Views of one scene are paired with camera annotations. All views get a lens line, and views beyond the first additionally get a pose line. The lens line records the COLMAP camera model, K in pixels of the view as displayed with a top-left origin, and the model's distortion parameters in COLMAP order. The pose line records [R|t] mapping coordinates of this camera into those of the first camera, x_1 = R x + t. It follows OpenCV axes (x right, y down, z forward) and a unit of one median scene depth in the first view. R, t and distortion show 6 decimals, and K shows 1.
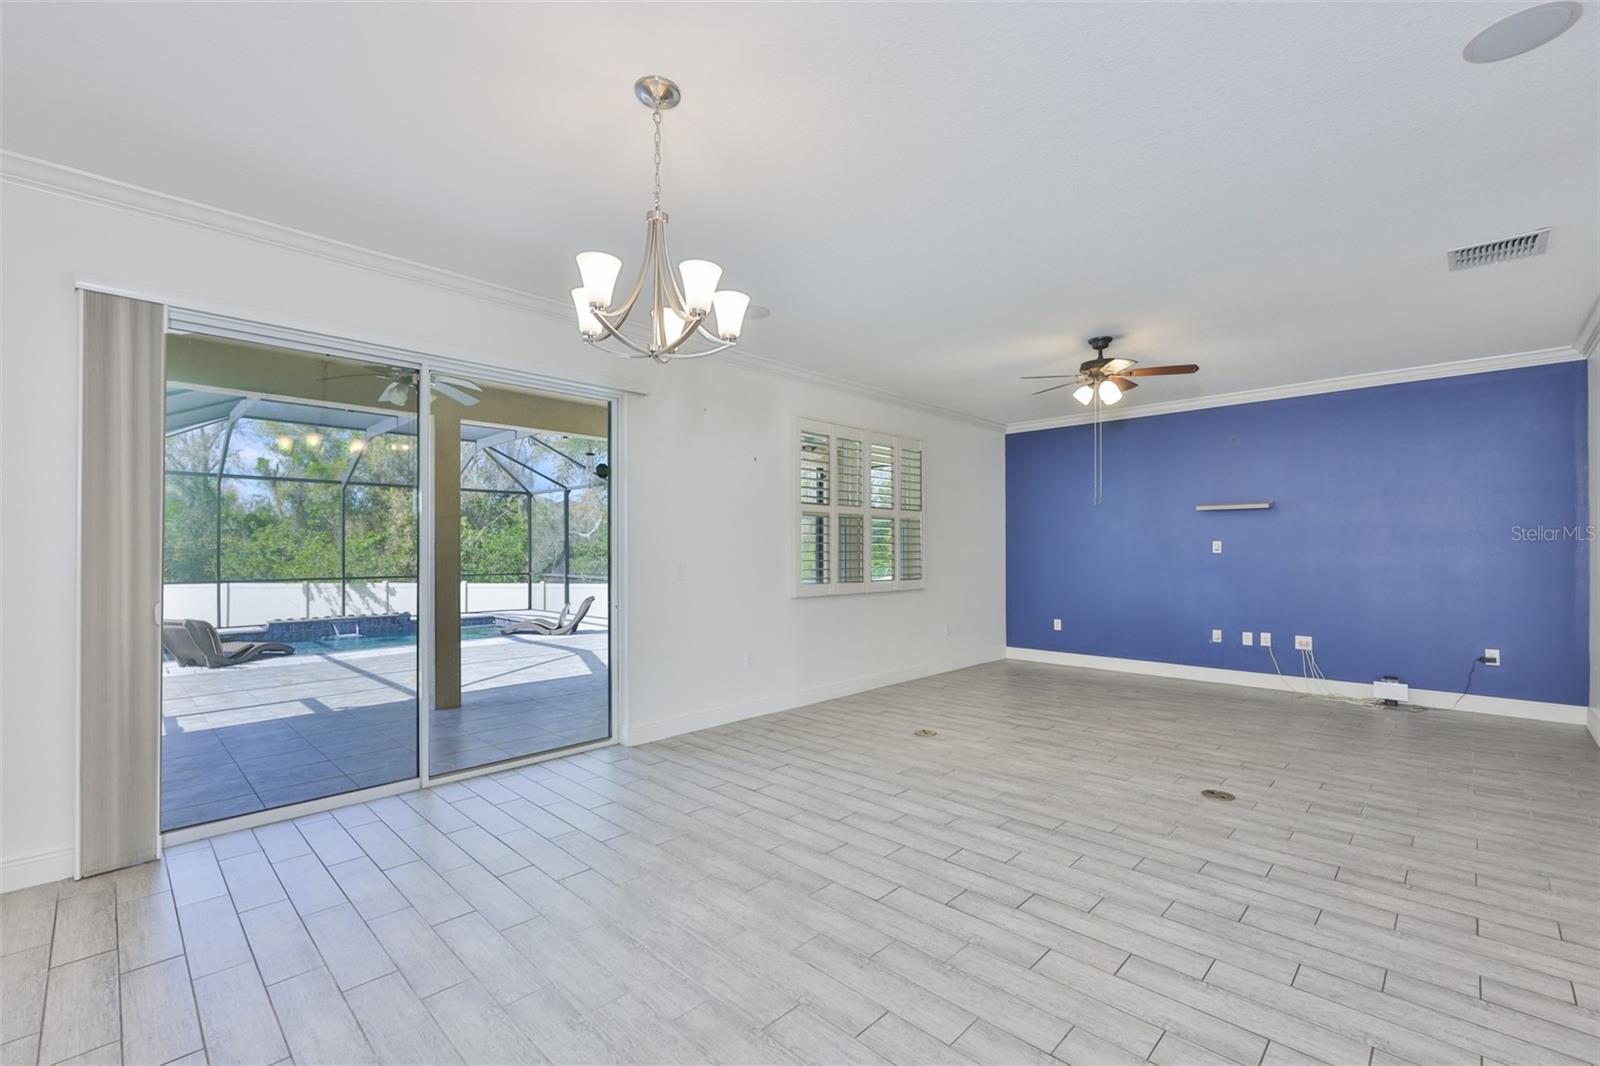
lens RADIAL K [[697.8, 0, 801.1], [0, 697.8, 540.8], [0, 0, 1]] dist [-0.002970, -0.000341]
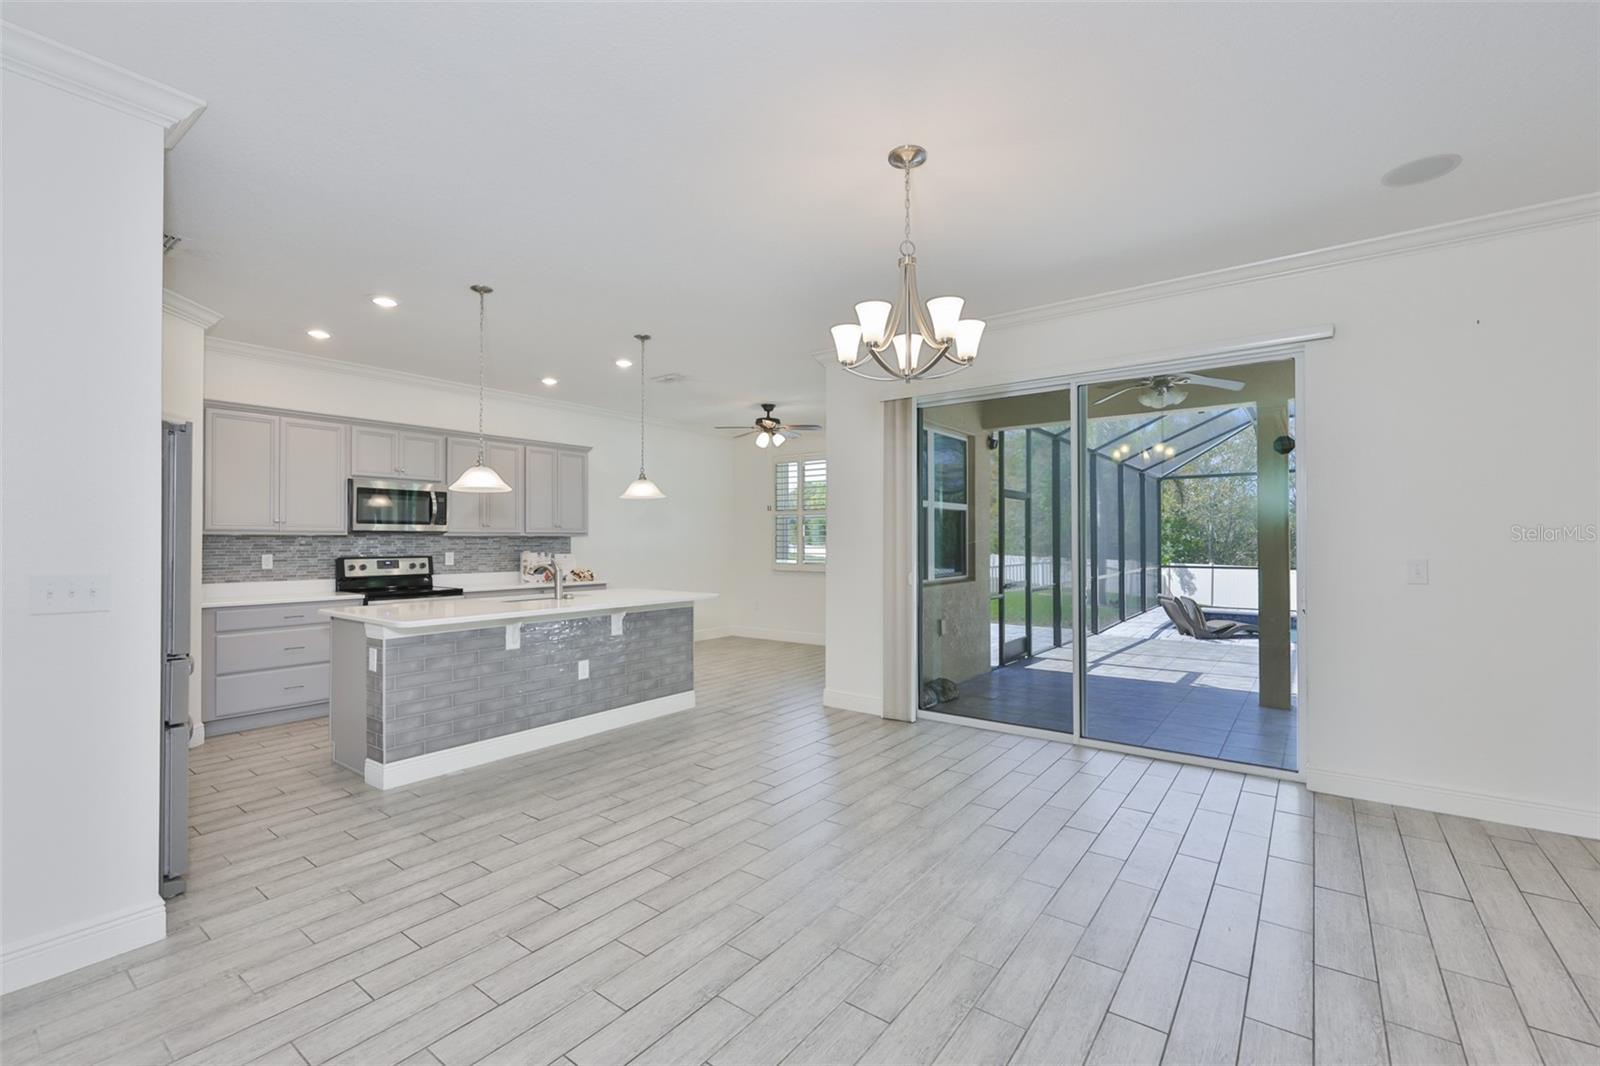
lens RADIAL K [[675.6, 0, 796.9], [0, 675.6, 534.7], [0, 0, 1]] dist [0.000249, 0.000274]
pose [[0.130308, -0.006457, -0.991453, 0.435006], [0.012417, 0.999911, -0.004880, 0.000065], [0.991396, -0.011675, 0.130377, 0.316315]]
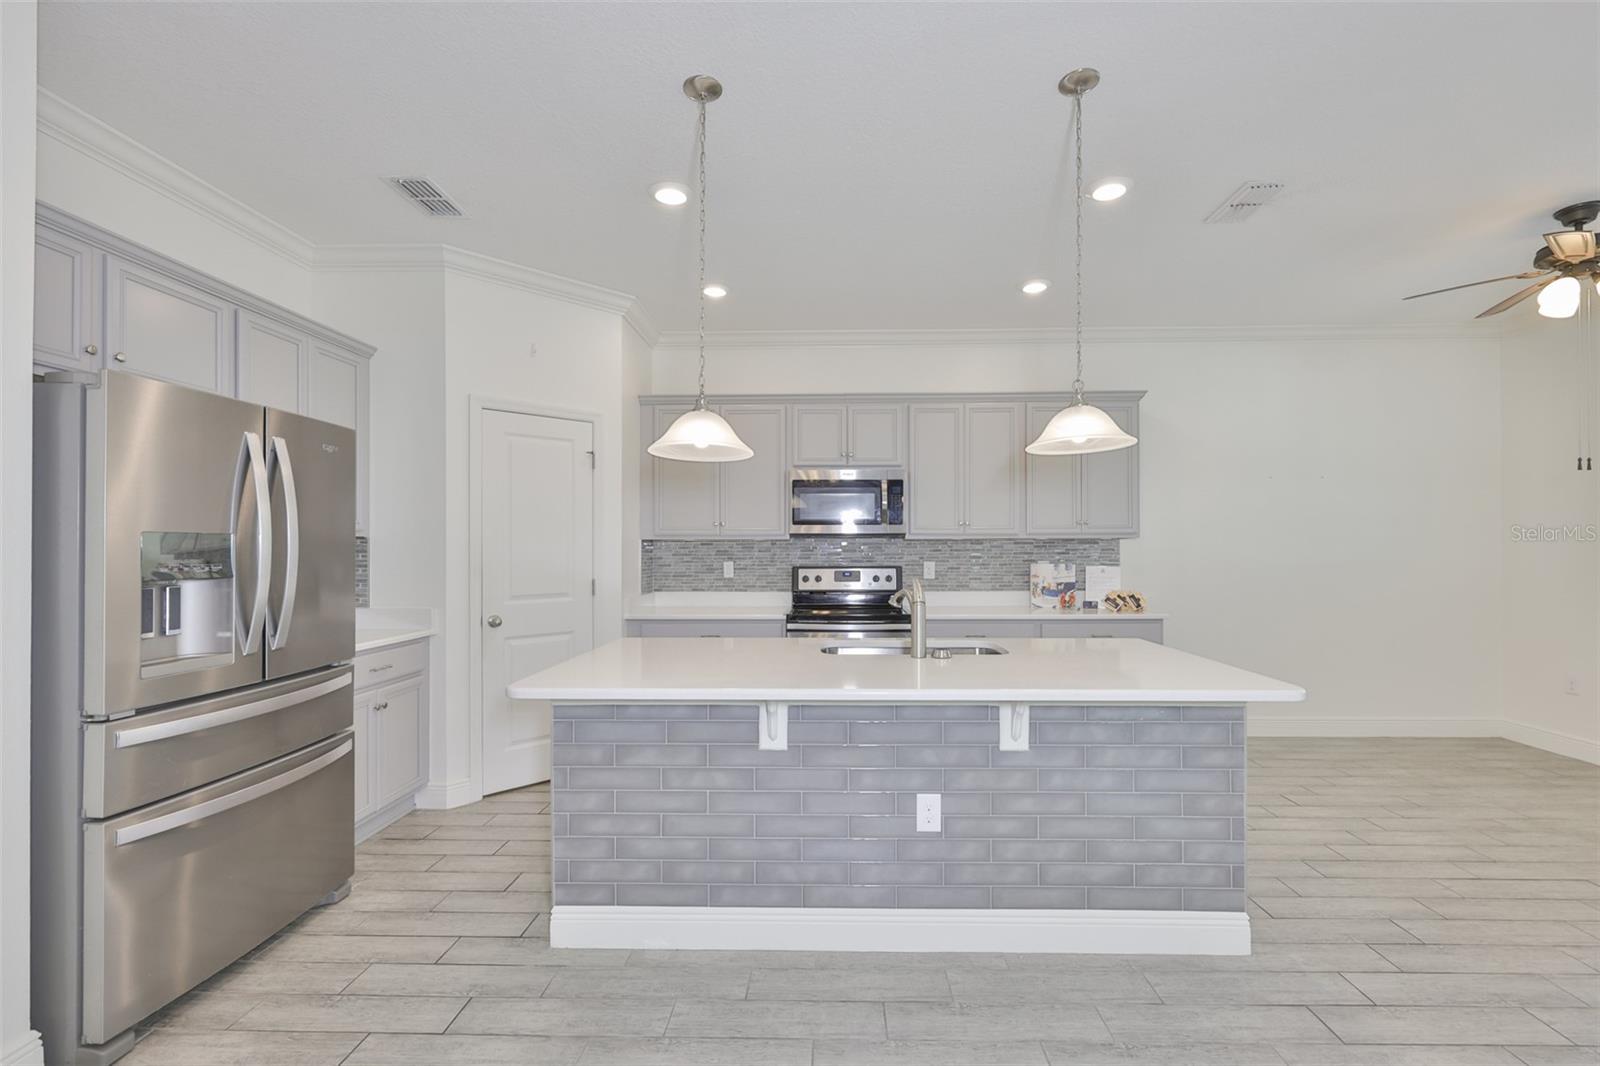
lens RADIAL K [[684.7, 0, 830.5], [0, 684.7, 545.5], [0, 0, 1]] dist [-0.000938, 0.000037]
pose [[-0.723180, 0.002986, -0.690654, -0.189680], [0.012074, 0.999892, -0.008319, 0.002758], [0.690554, -0.014356, -0.723138, 0.436512]]
